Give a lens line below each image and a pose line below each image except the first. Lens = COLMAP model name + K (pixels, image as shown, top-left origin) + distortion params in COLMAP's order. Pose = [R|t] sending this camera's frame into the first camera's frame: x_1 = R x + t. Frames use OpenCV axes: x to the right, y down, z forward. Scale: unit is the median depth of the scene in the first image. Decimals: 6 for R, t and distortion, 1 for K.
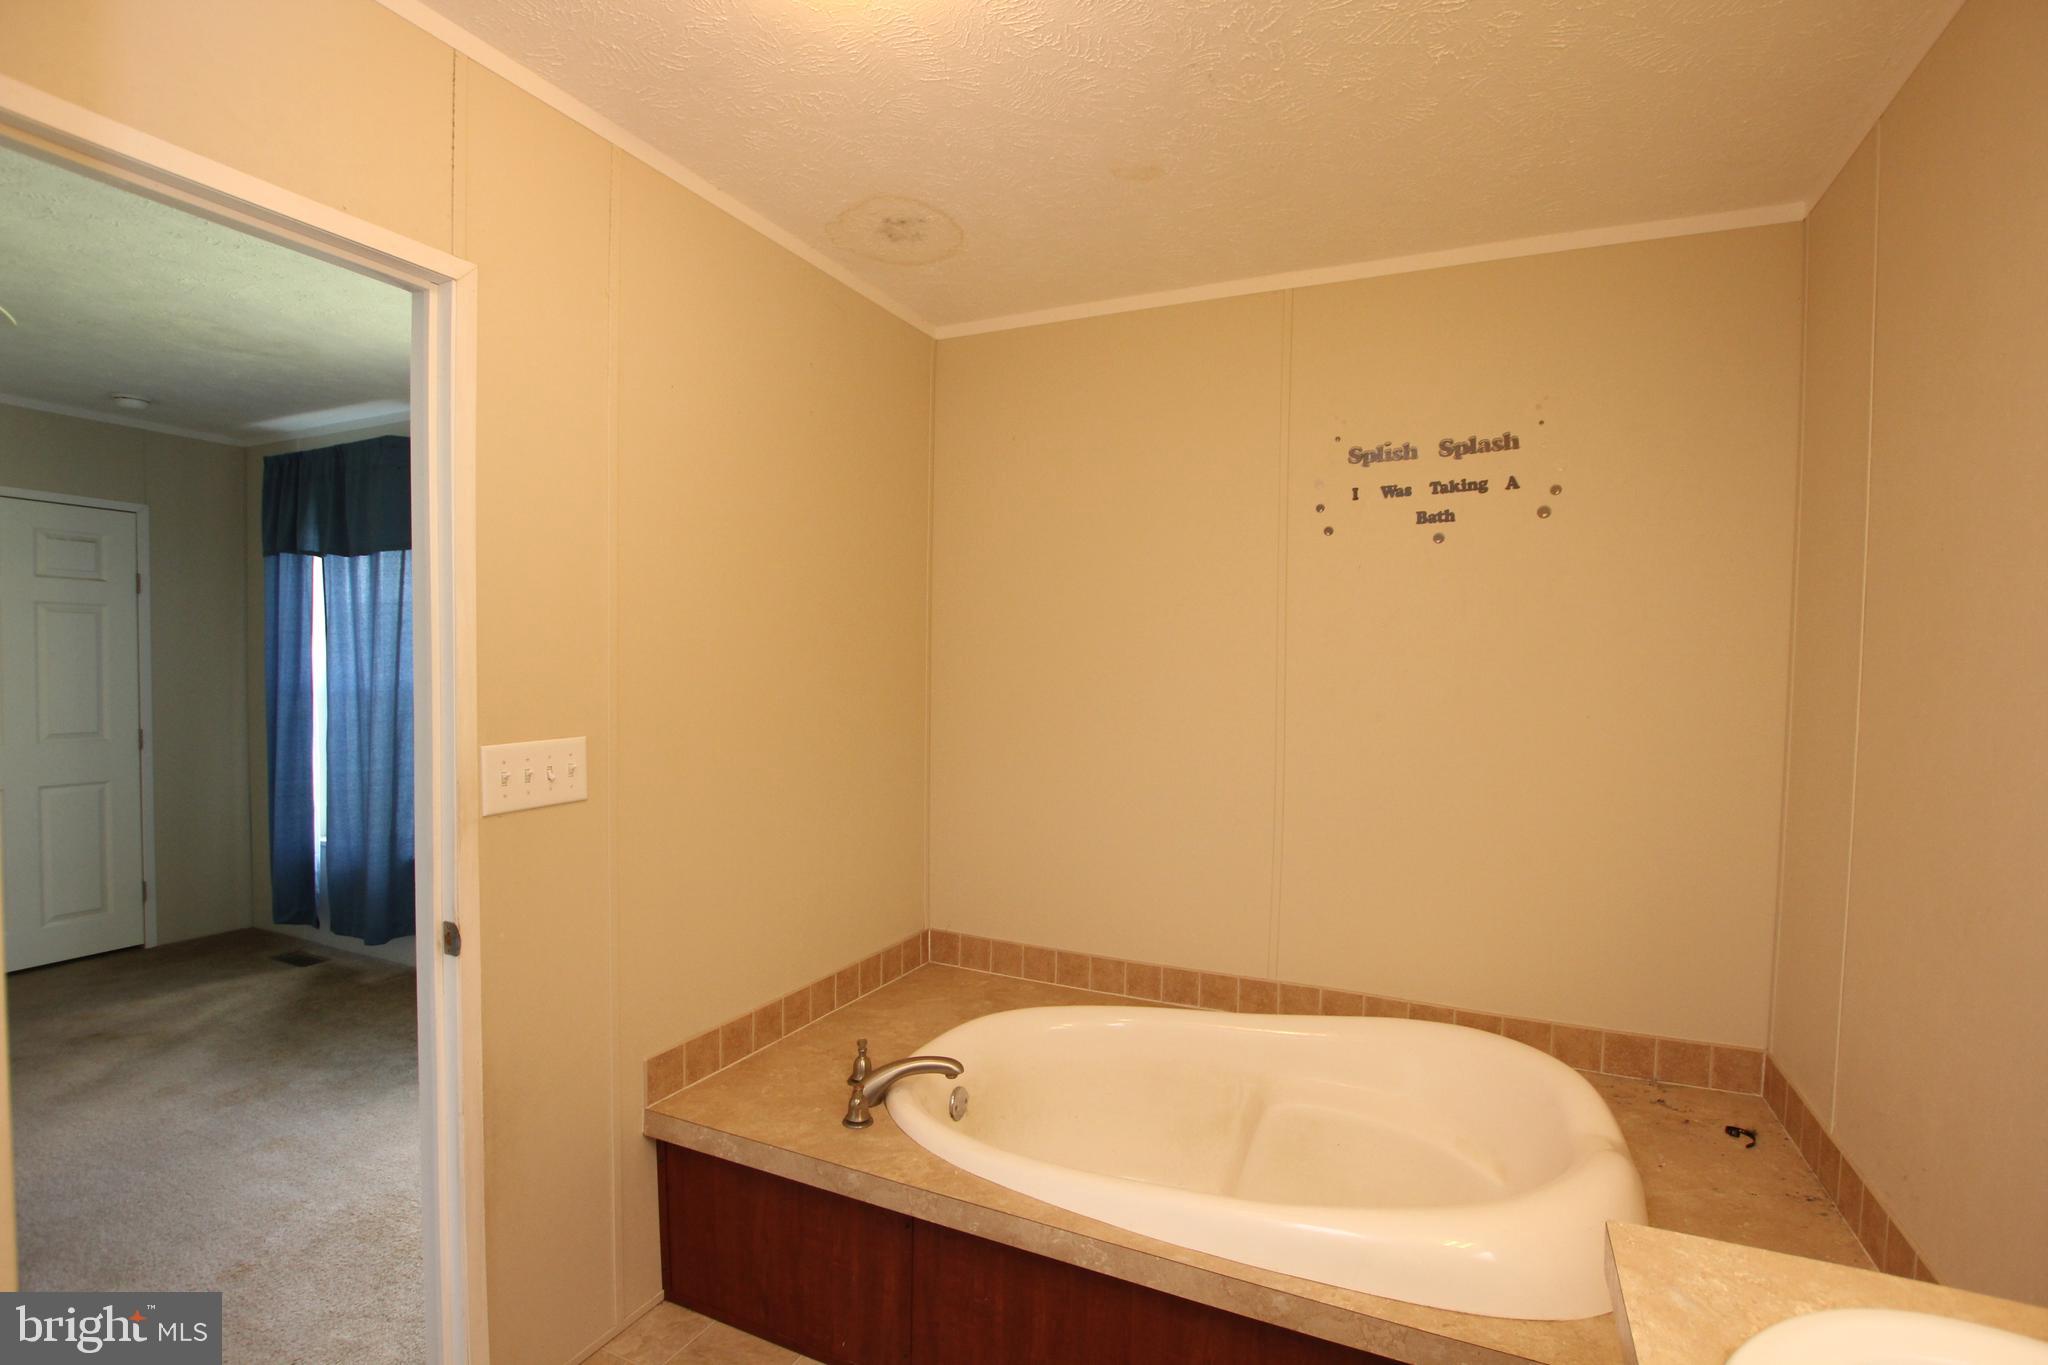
lens RADIAL K [[962.2, 0, 1023.4], [0, 962.2, 698.7], [0, 0, 1]] dist [-0.028793, -0.000039]
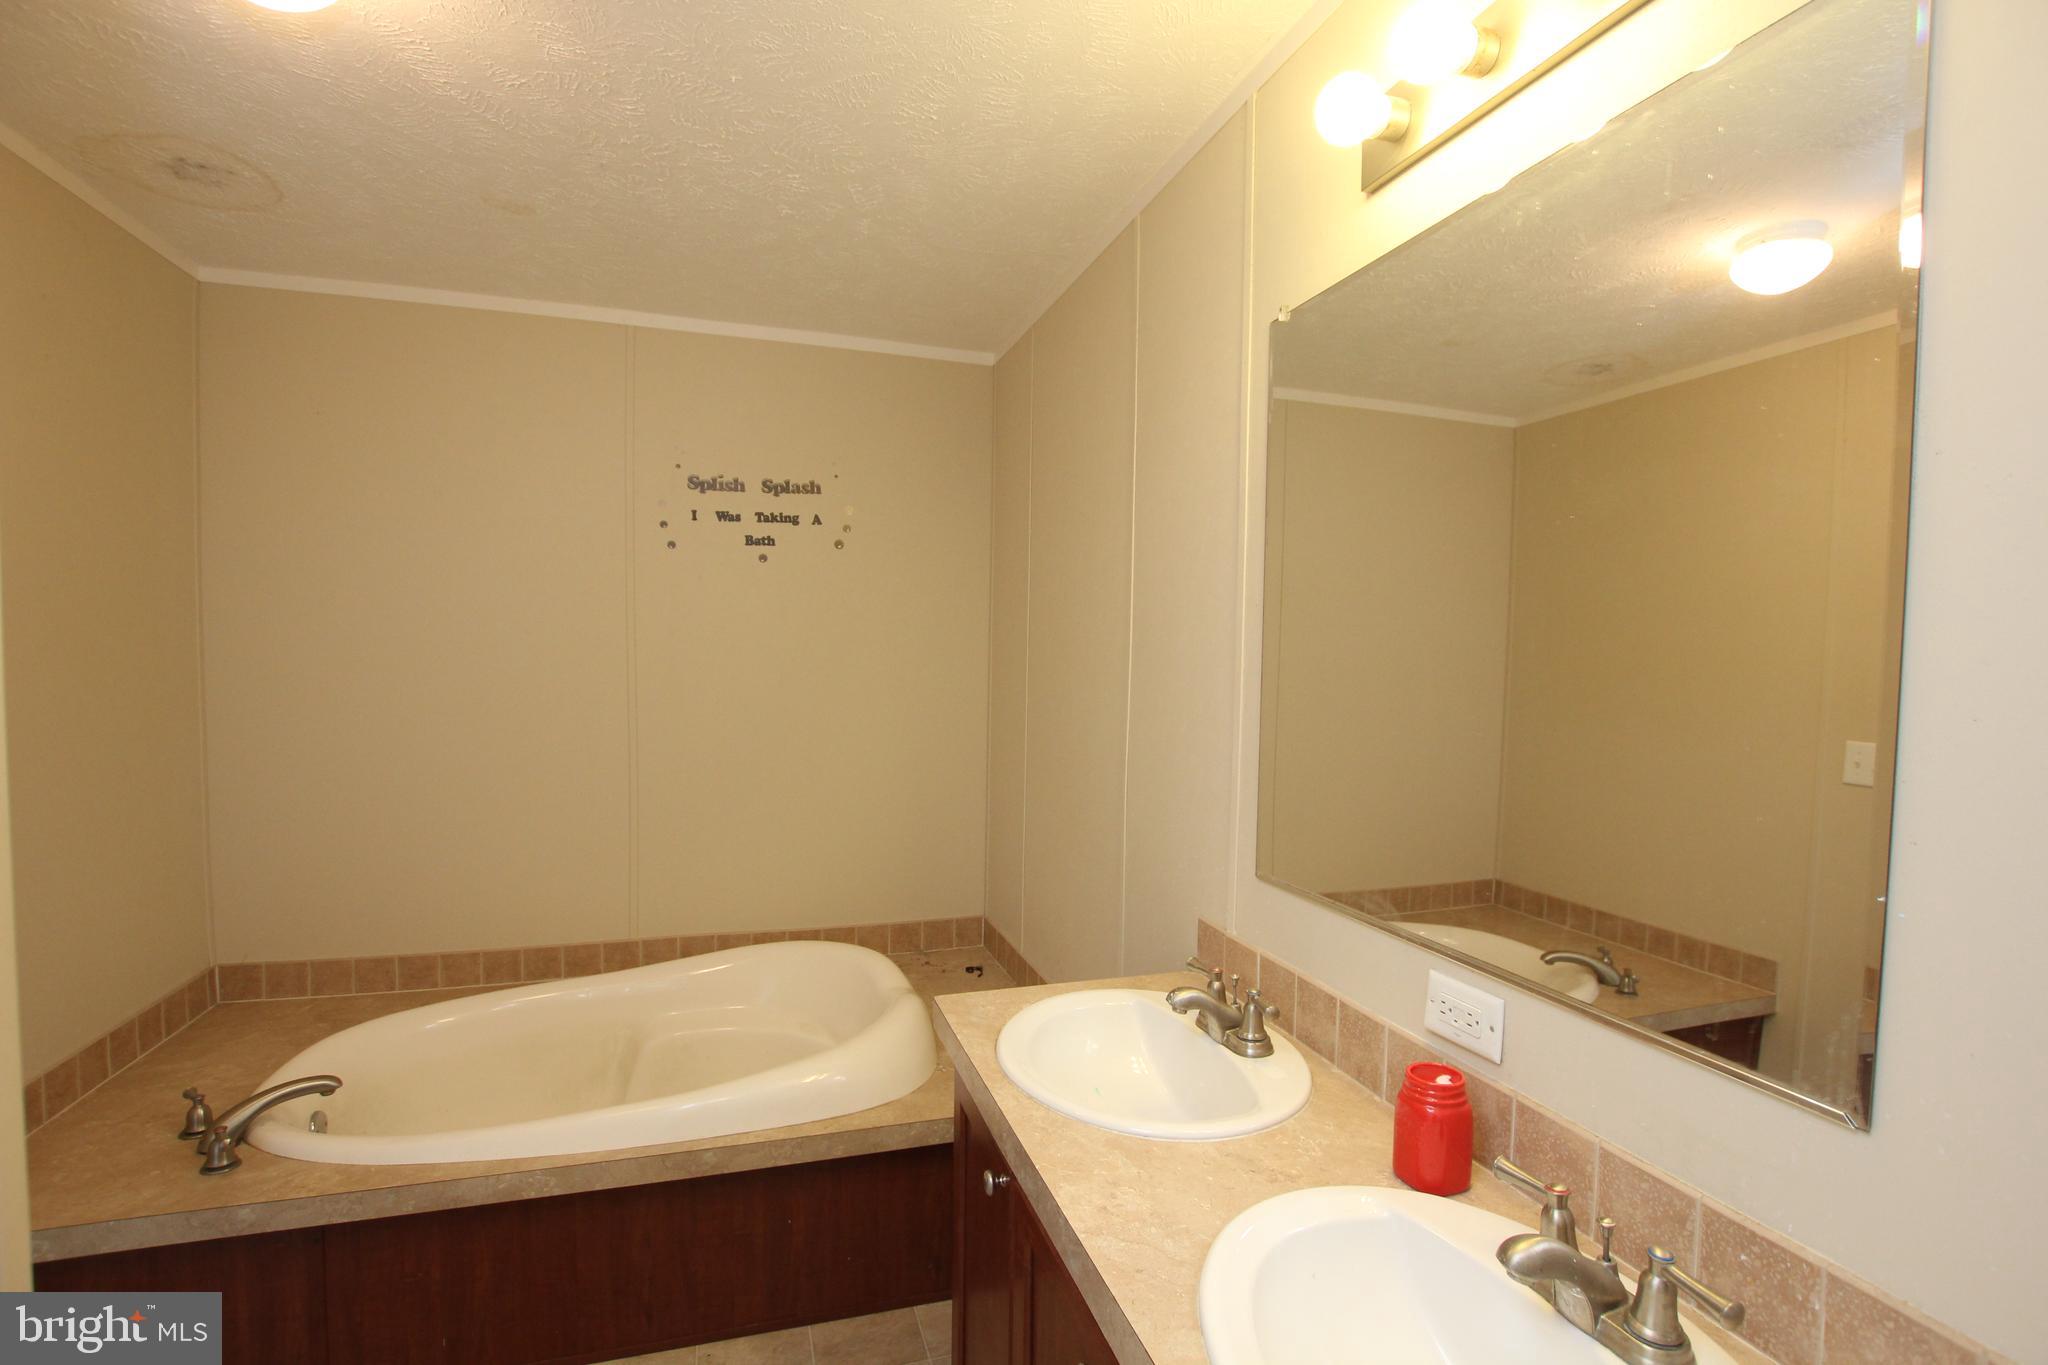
lens RADIAL K [[962.2, 0, 1023.4], [0, 962.2, 698.7], [0, 0, 1]] dist [-0.028793, -0.000039]
pose [[0.740521, -0.037082, 0.671010, -0.155712], [0.020057, 0.999251, 0.033087, -0.019036], [-0.671734, -0.011043, 0.740710, -0.151789]]
